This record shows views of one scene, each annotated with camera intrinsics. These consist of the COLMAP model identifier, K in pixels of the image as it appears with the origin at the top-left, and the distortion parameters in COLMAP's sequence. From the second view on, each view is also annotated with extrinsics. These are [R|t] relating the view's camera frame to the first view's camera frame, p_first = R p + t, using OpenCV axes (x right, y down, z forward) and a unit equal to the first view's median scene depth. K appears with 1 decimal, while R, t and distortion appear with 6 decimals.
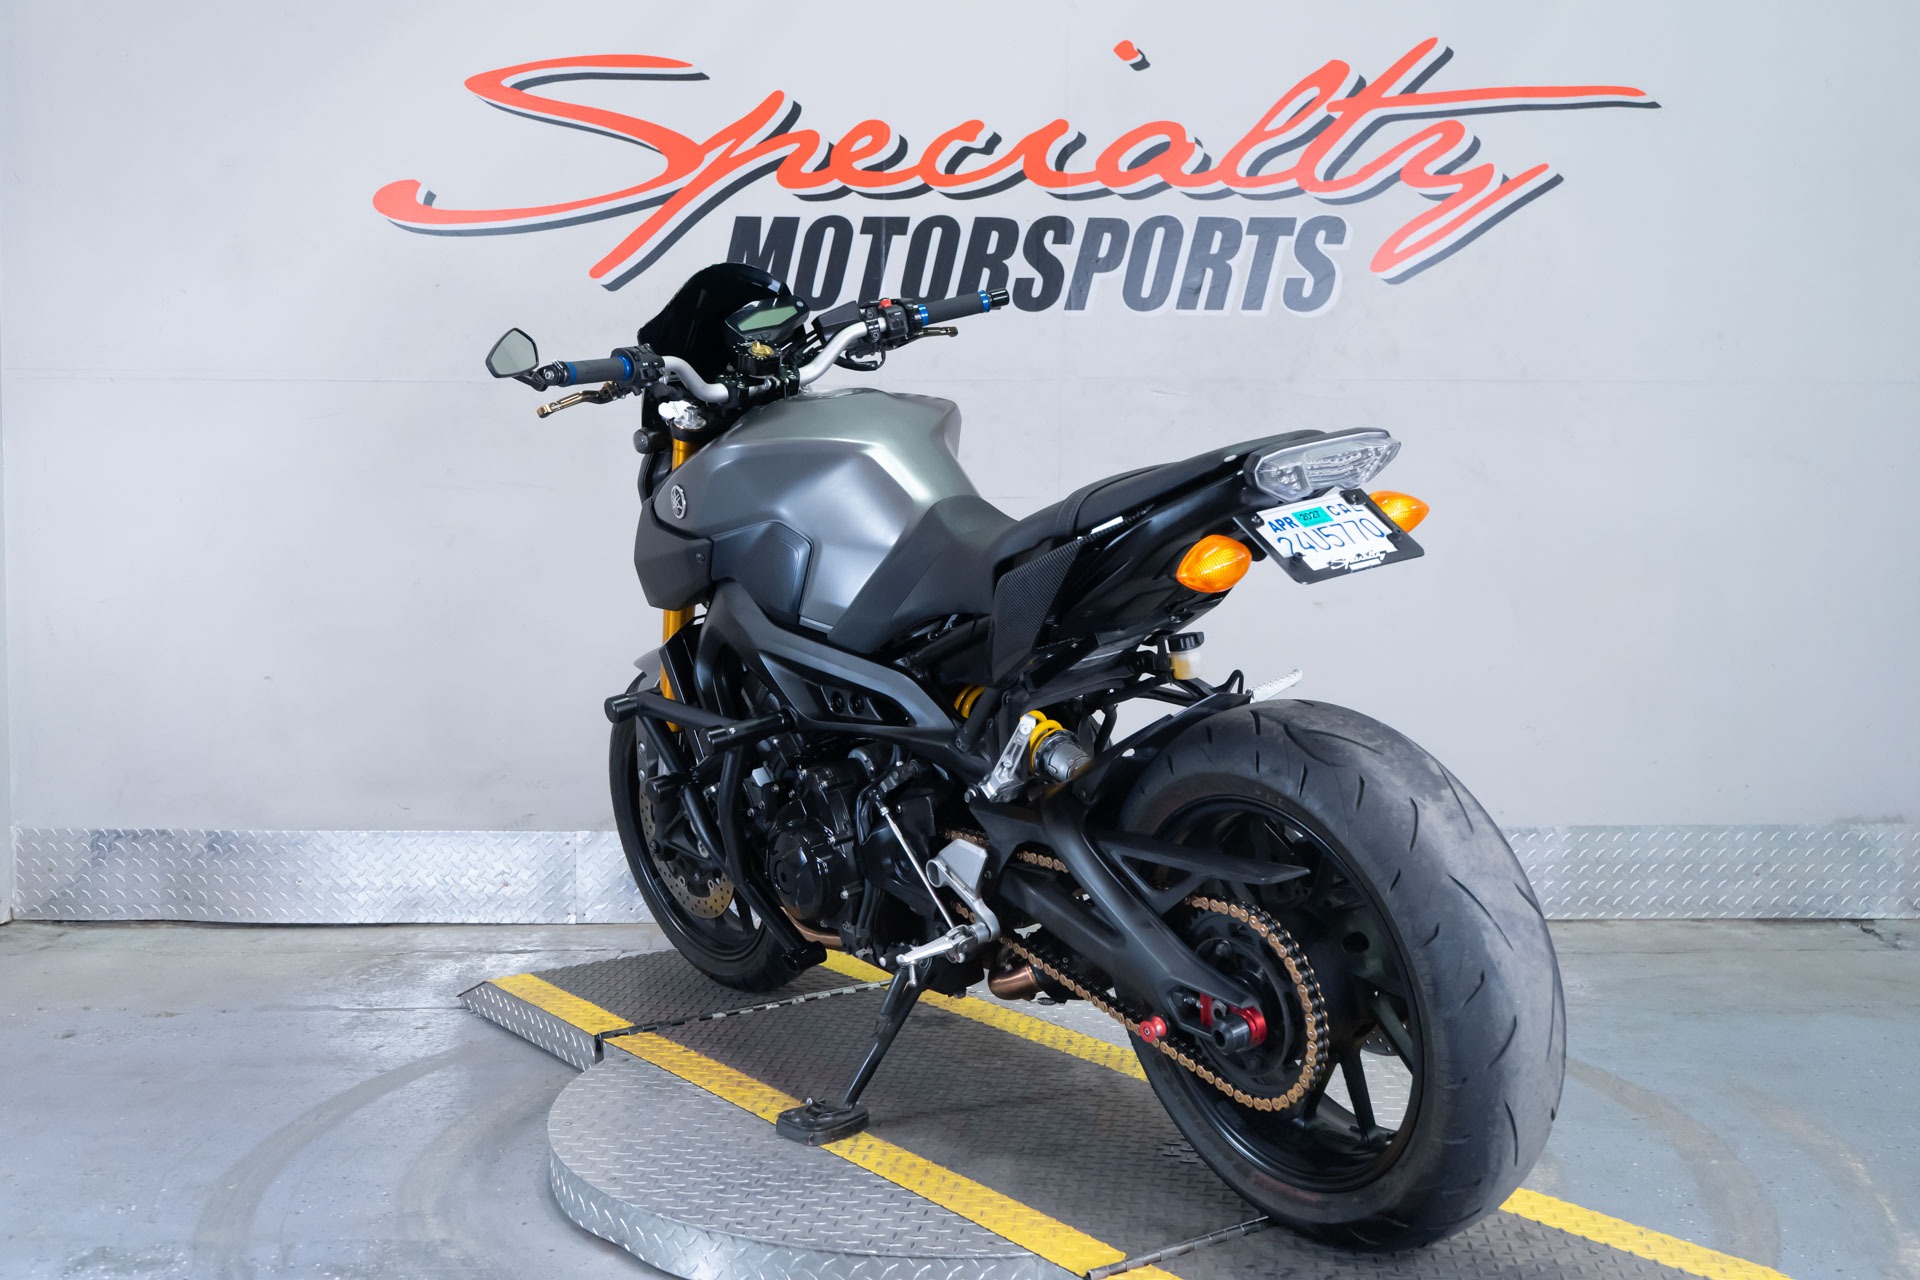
lens RADIAL K [[2116.1, 0, 962.9], [0, 2116.1, 634.1], [0, 0, 1]] dist [0.005154, 0.000000]
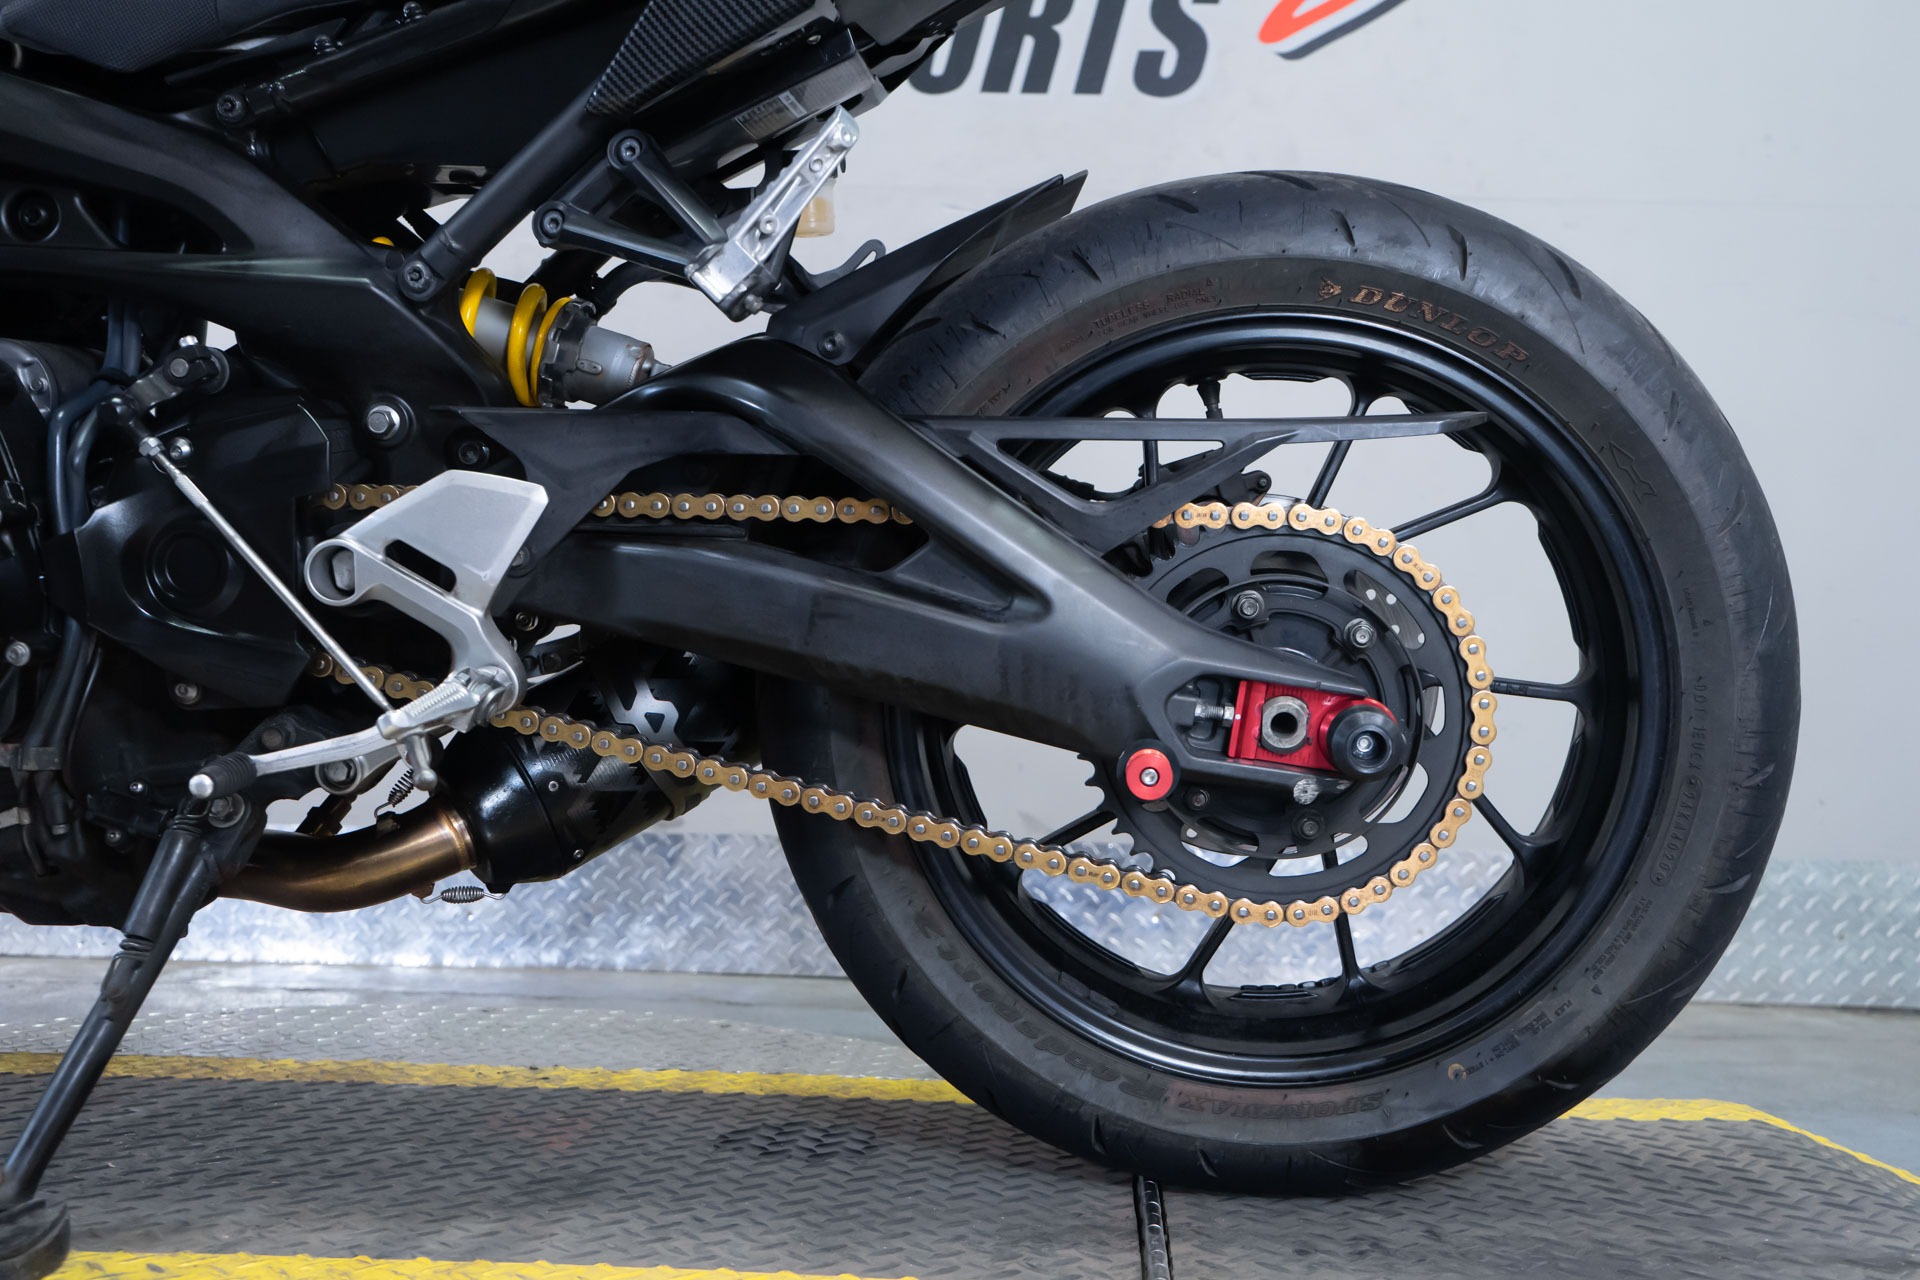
lens RADIAL K [[1864.1, 0, 992.8], [0, 1864.1, 633.2], [0, 0, 1]] dist [0.006758, 0.000000]
pose [[0.999129, 0.024700, -0.033642, 0.130189], [-0.028972, 0.990681, -0.133087, 0.107193], [0.030041, 0.133946, 0.990533, 0.410109]]
